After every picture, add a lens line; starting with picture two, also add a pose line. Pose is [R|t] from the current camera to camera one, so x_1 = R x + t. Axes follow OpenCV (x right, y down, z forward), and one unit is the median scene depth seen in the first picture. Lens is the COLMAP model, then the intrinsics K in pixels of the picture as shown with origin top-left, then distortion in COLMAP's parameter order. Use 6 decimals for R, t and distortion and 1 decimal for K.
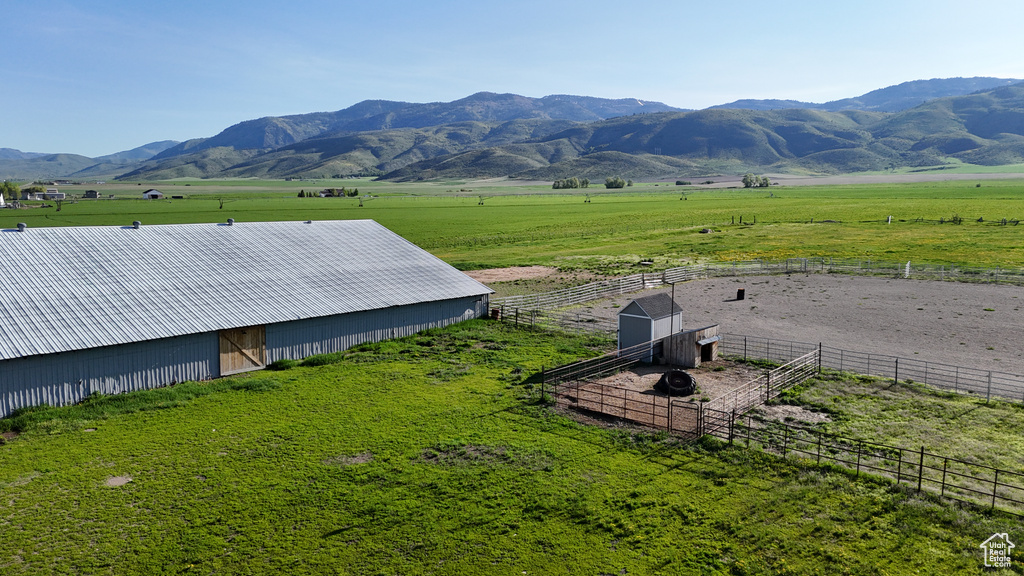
lens RADIAL K [[760.2, 0, 512.0], [0, 760.2, 284.3], [0, 0, 1]] dist [0.086884, -0.073343]
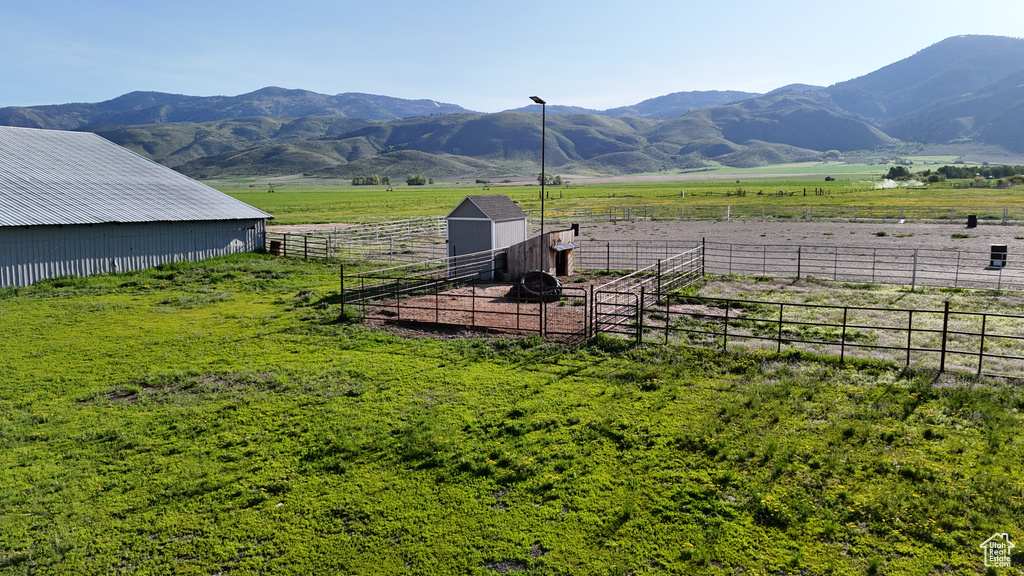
lens RADIAL K [[760.2, 0, 517.1], [0, 760.2, 280.7], [0, 0, 1]] dist [0.086884, -0.073343]
pose [[0.965193, -0.033681, 0.259359, 0.014945], [0.035152, 0.999381, -0.001032, 0.118069], [-0.259164, 0.010113, 0.965780, 0.310669]]
